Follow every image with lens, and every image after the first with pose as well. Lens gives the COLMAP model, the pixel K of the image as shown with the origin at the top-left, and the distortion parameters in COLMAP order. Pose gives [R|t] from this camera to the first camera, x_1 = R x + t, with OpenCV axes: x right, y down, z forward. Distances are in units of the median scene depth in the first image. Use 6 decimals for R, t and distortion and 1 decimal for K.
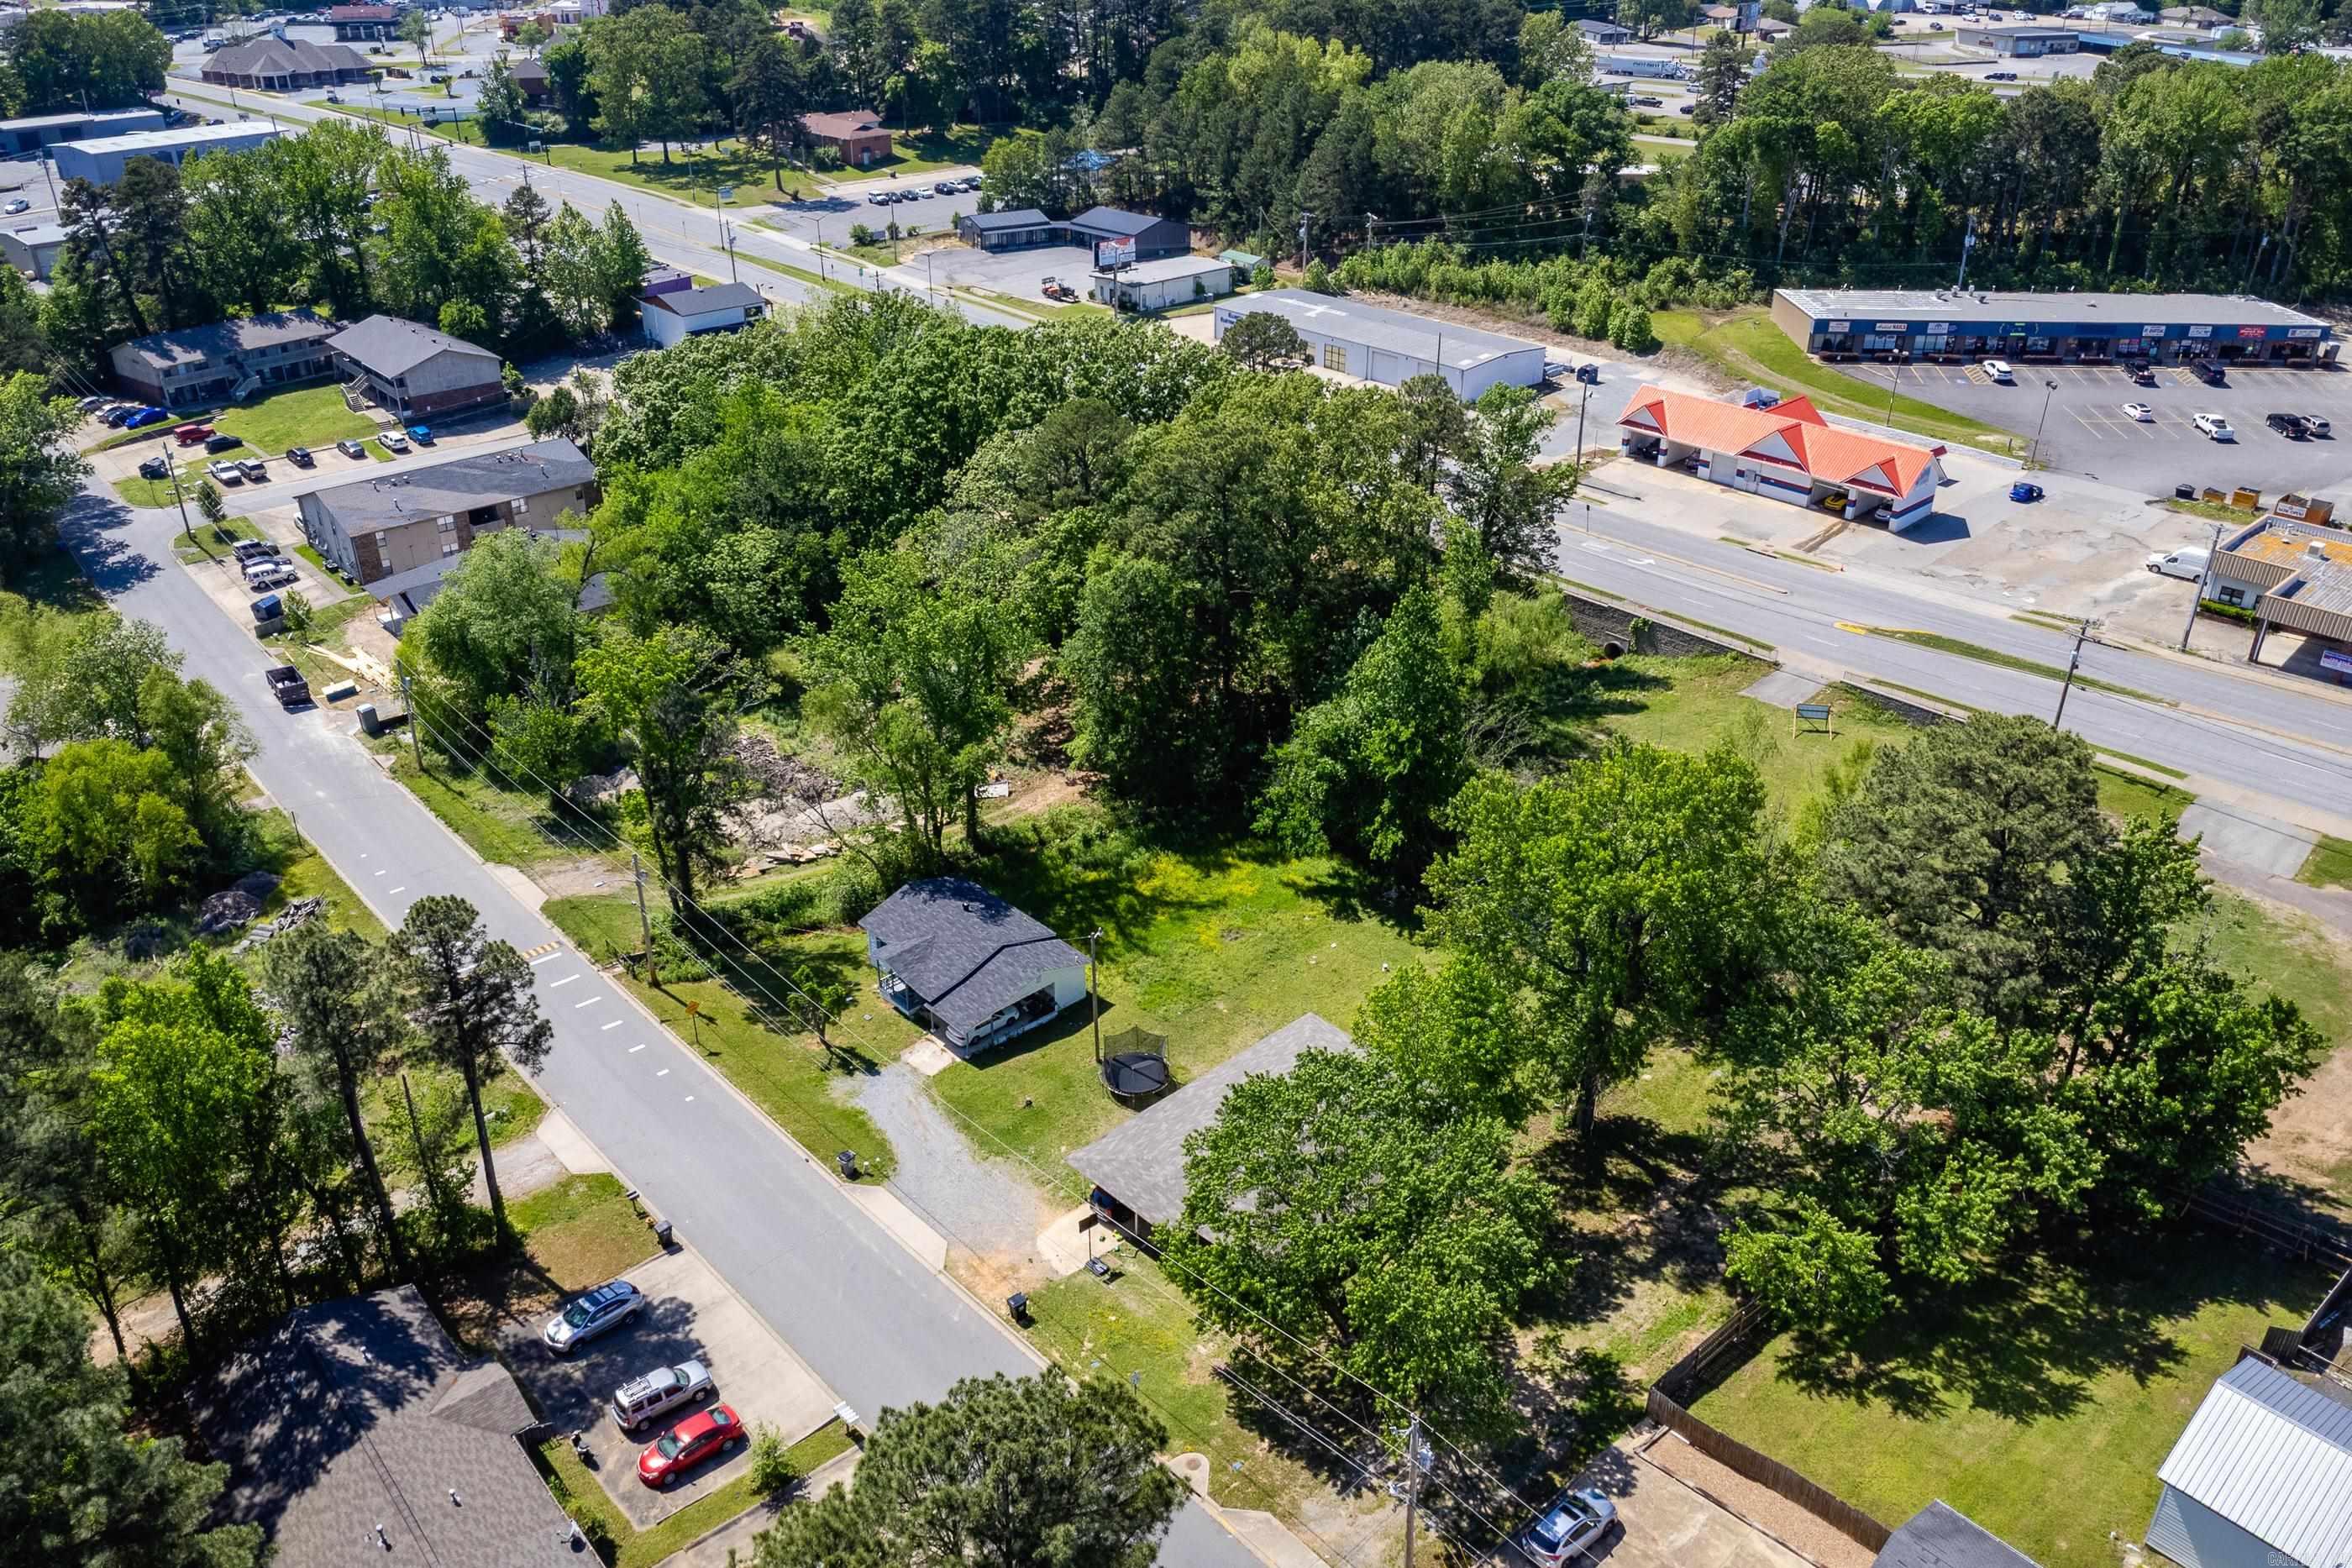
lens RADIAL K [[1778.9, 0, 1175.0], [0, 1778.9, 648.9], [0, 0, 1]] dist [0.013975, -0.014518]
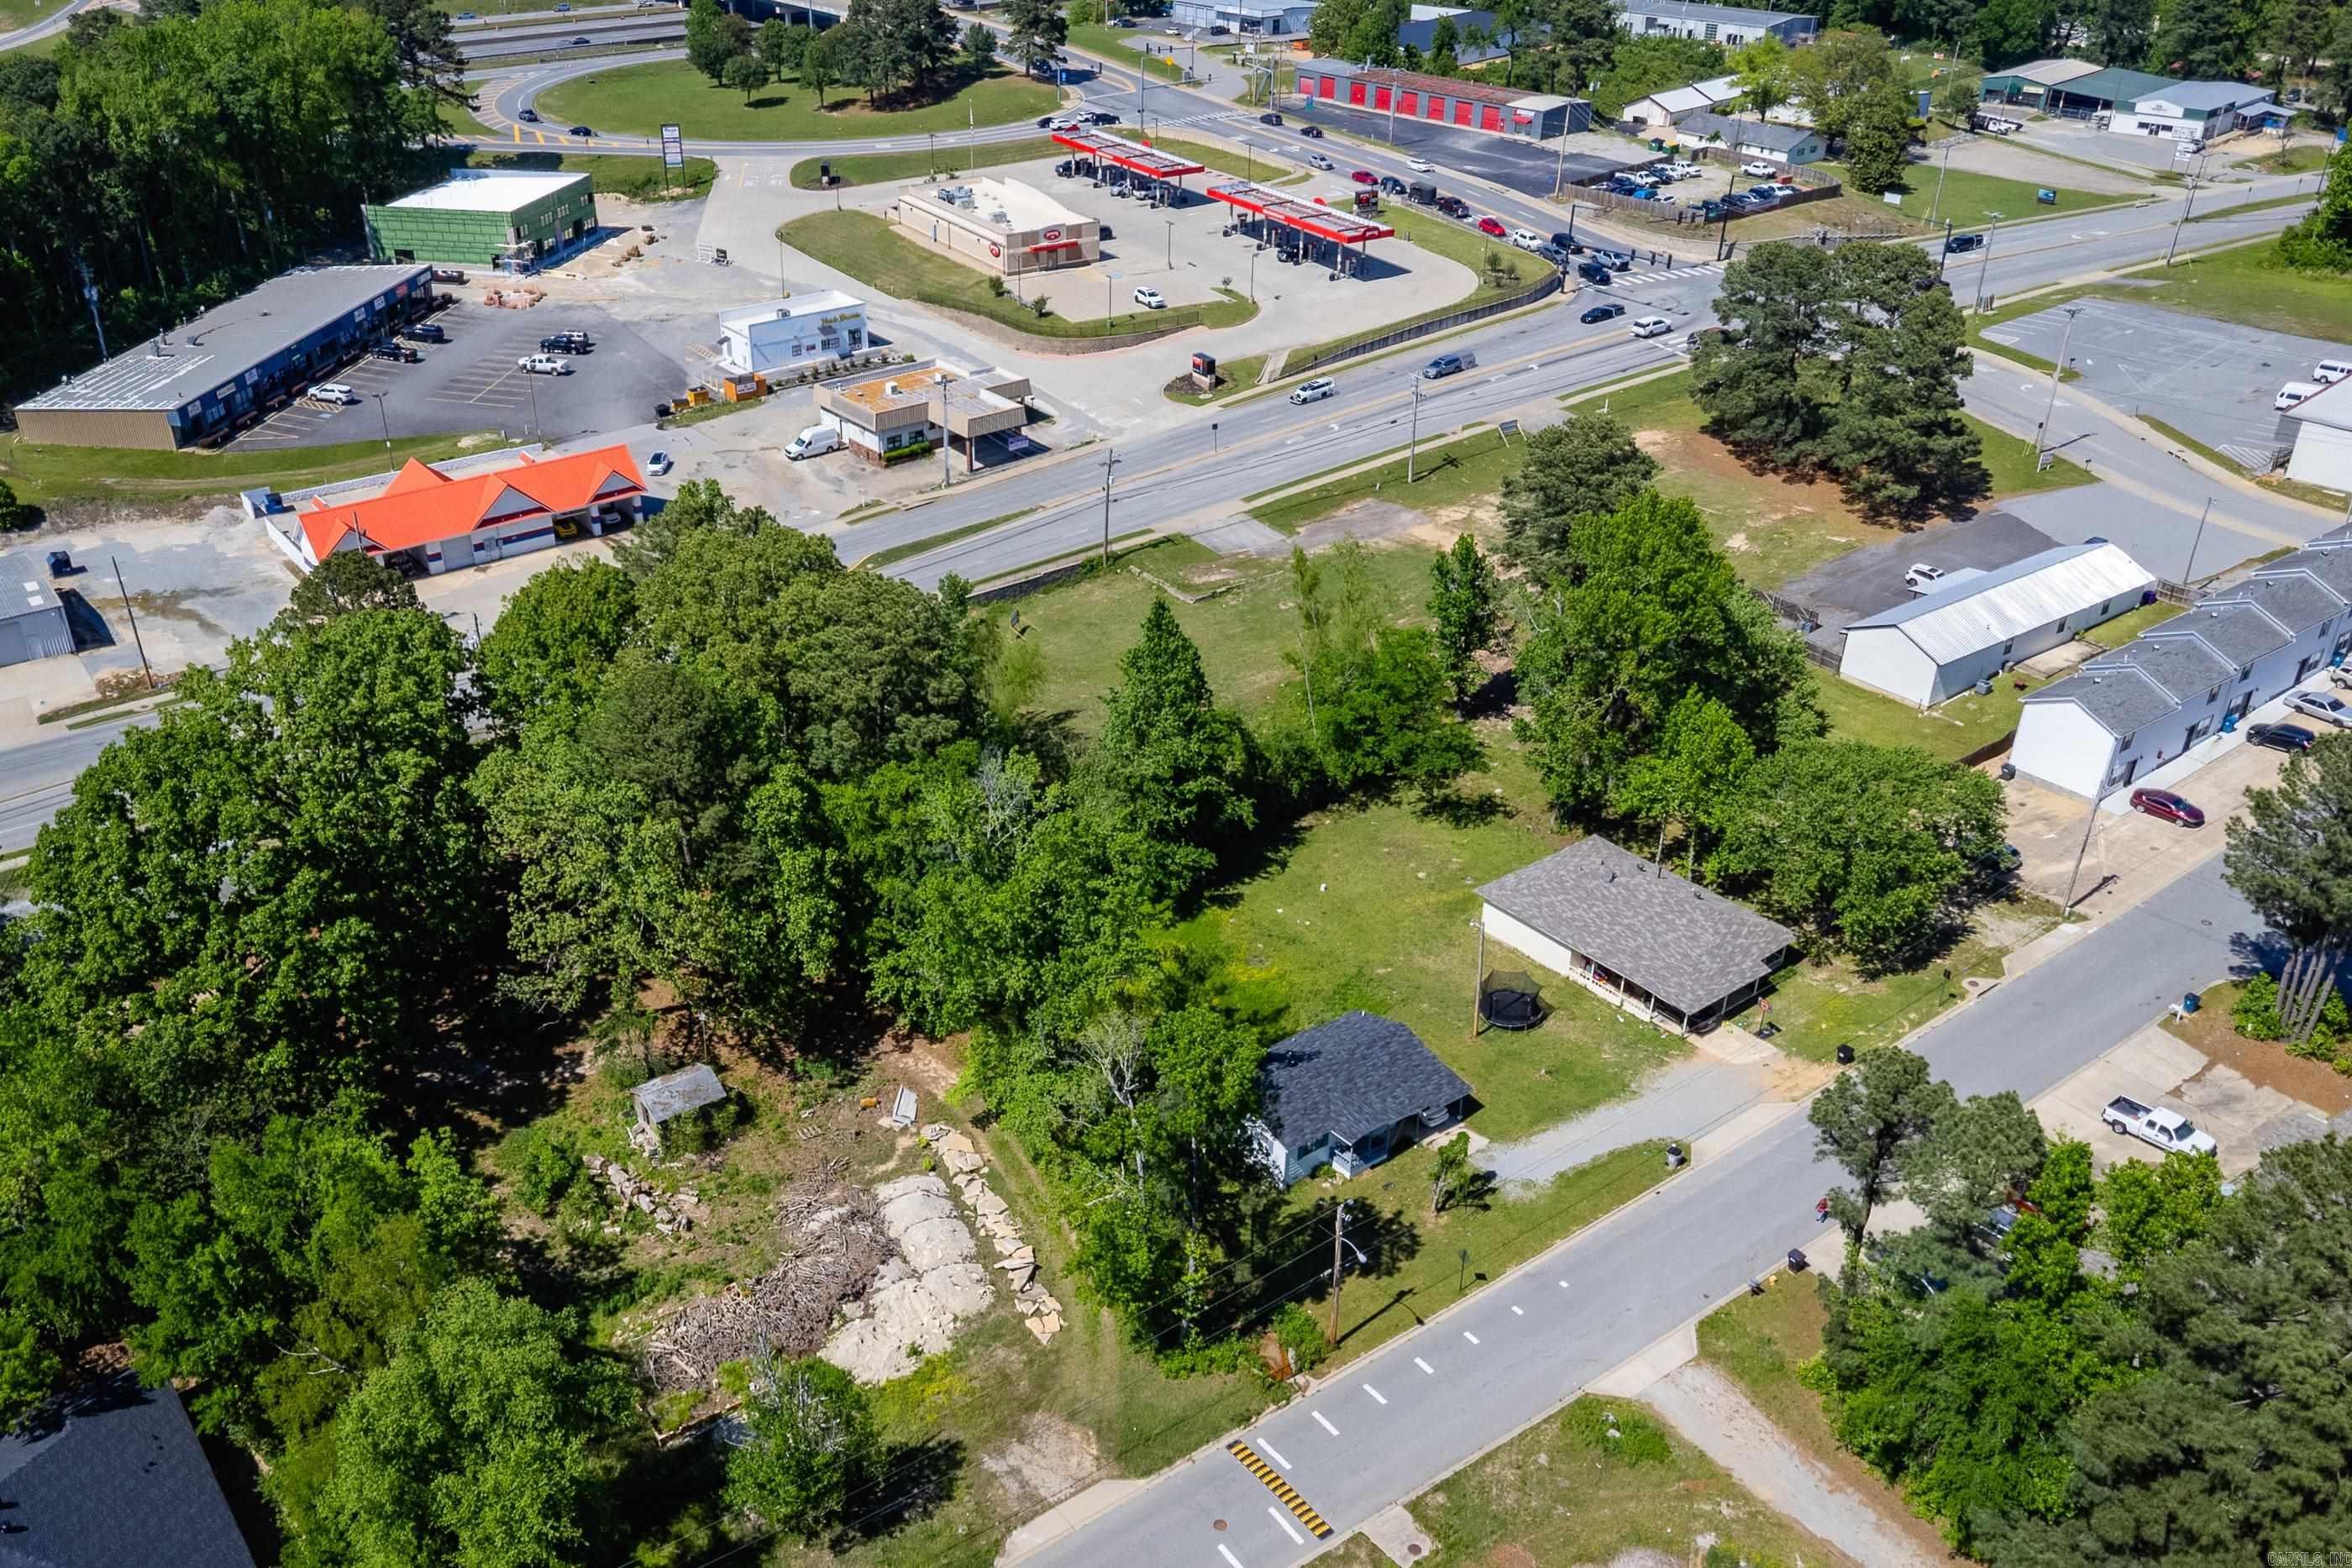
lens RADIAL K [[1960.6, 0, 996.2], [0, 1960.6, 925.5], [0, 0, 1]] dist [0.016189, -0.017978]
pose [[0.150287, -0.531028, 0.833920, -0.643338], [0.429421, 0.794839, 0.428752, -0.284488], [-0.890512, 0.293667, 0.347489, 0.497073]]
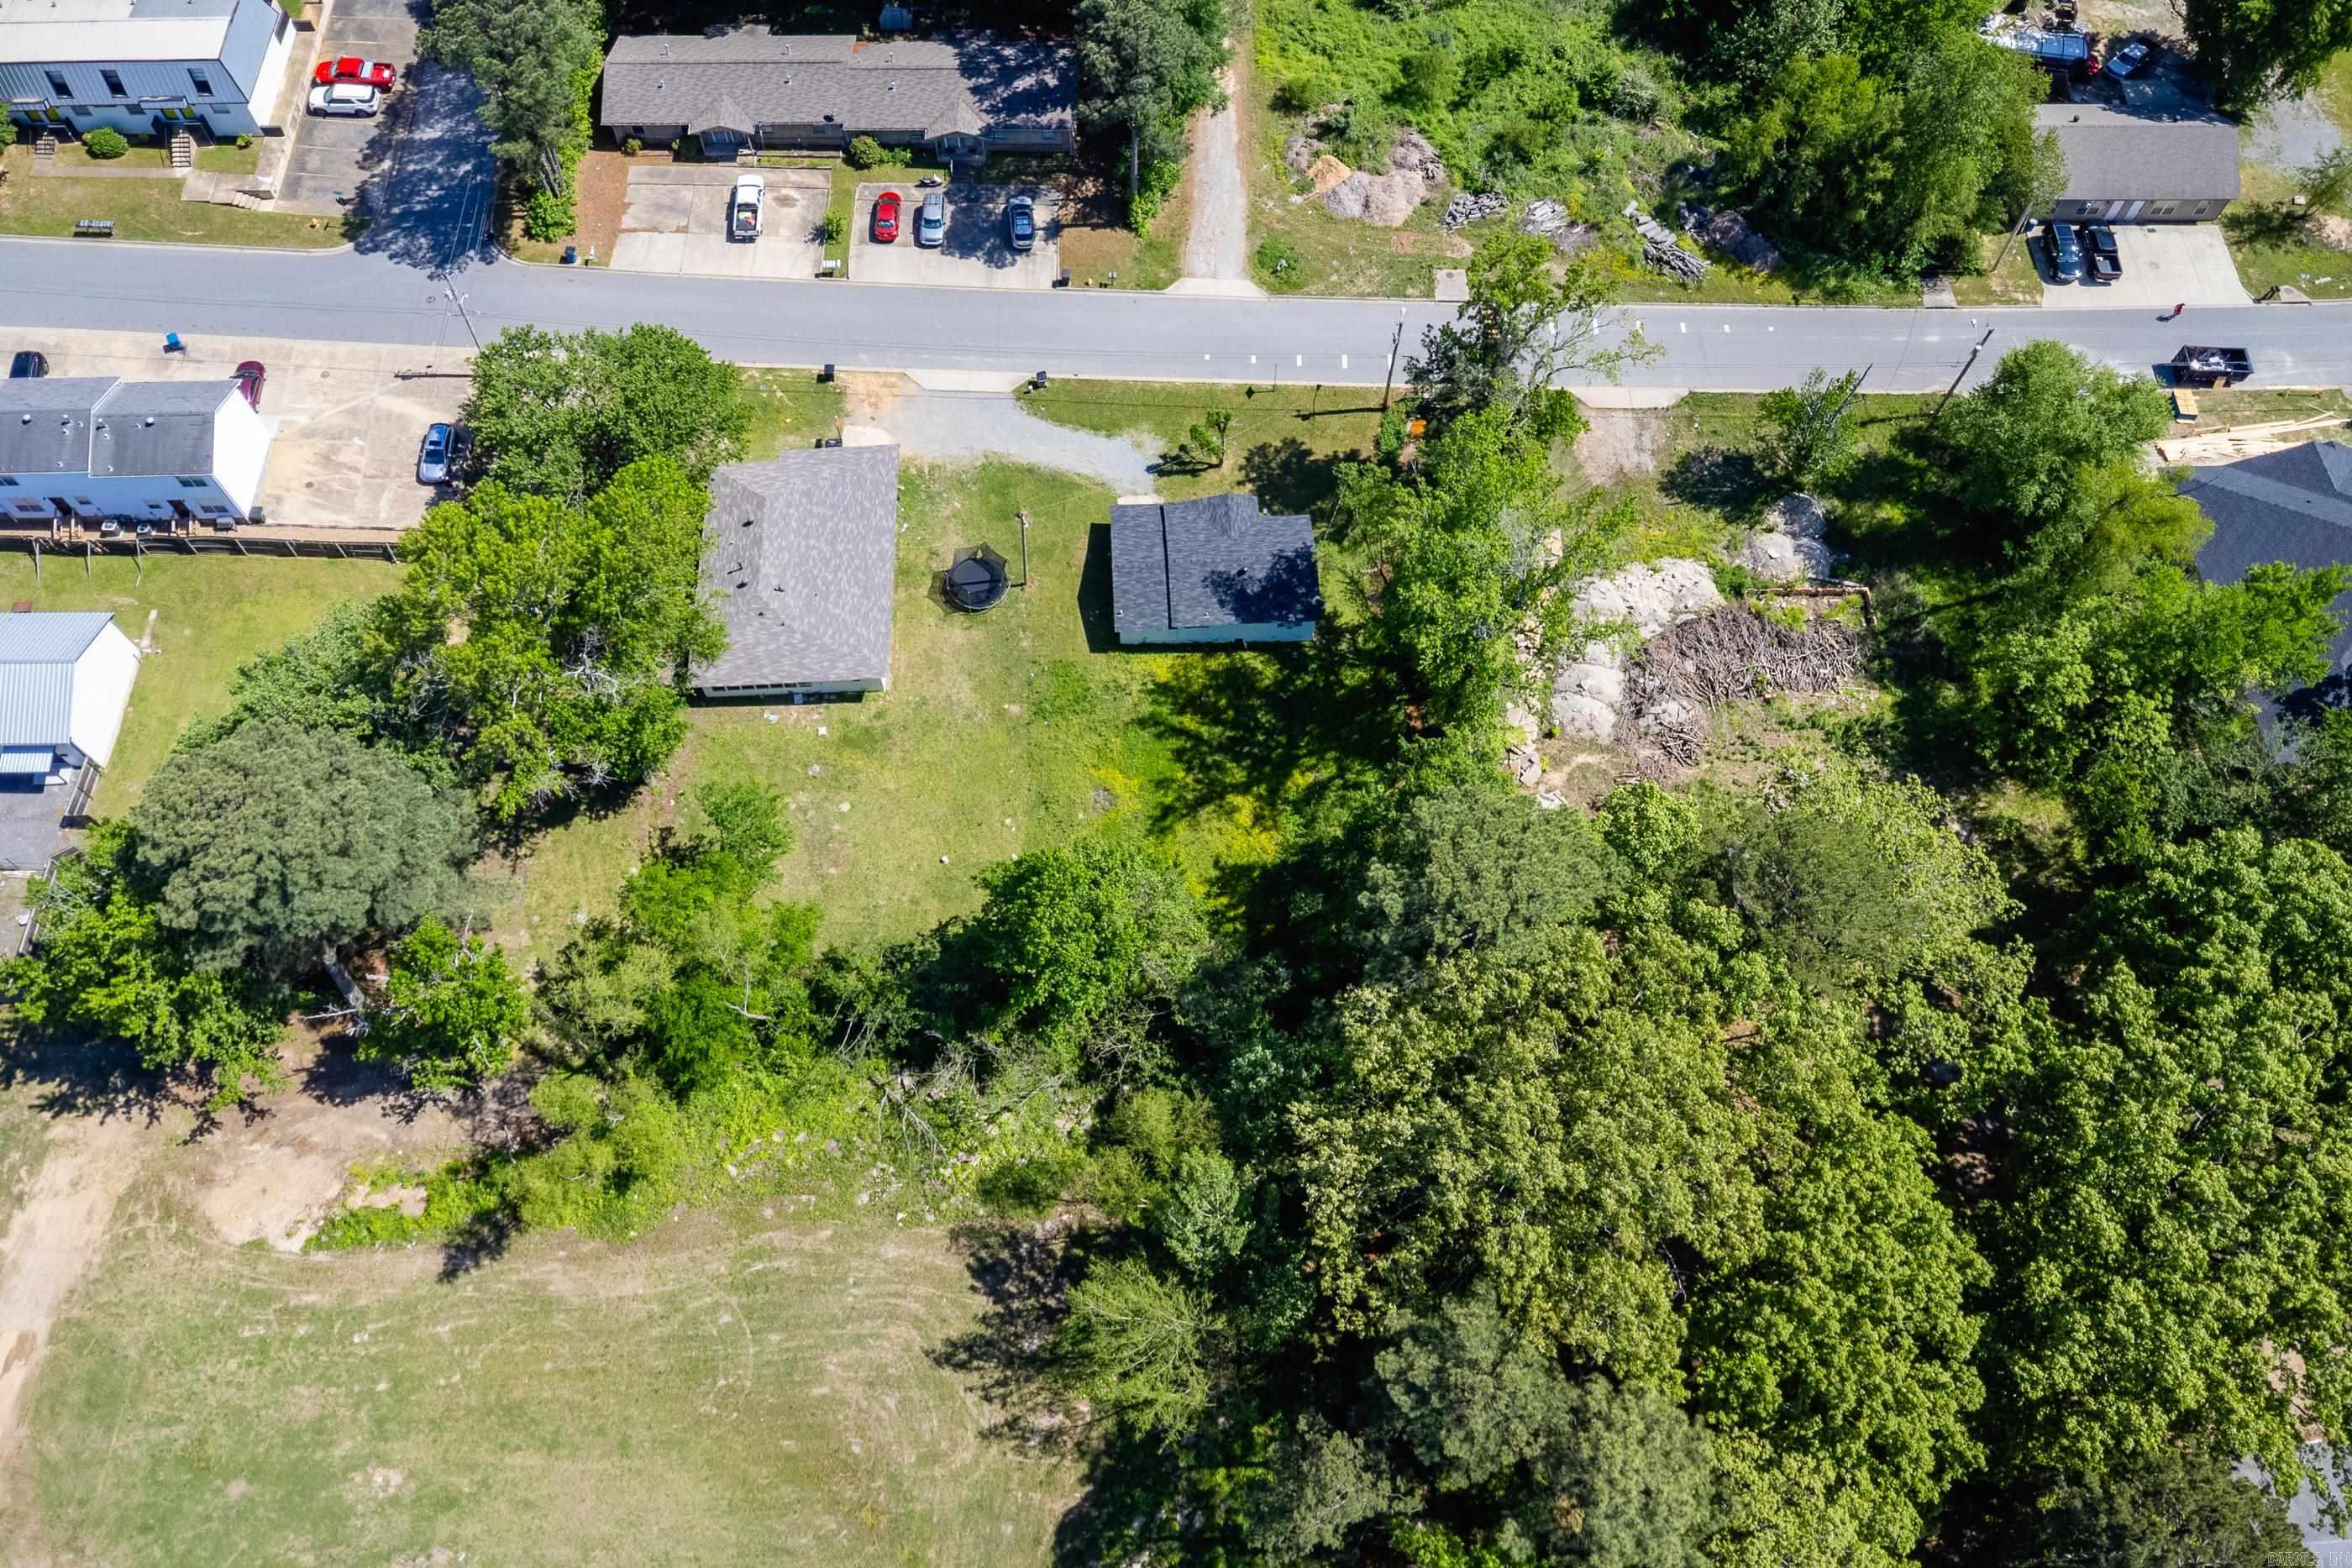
lens RADIAL K [[1778.9, 0, 1175.0], [0, 1778.9, 648.9], [0, 0, 1]] dist [0.013975, -0.014518]
pose [[-0.652855, 0.651091, -0.387119, 0.222318], [-0.314918, 0.231502, 0.920453, -0.515023], [0.688917, 0.722833, 0.053904, 0.625738]]
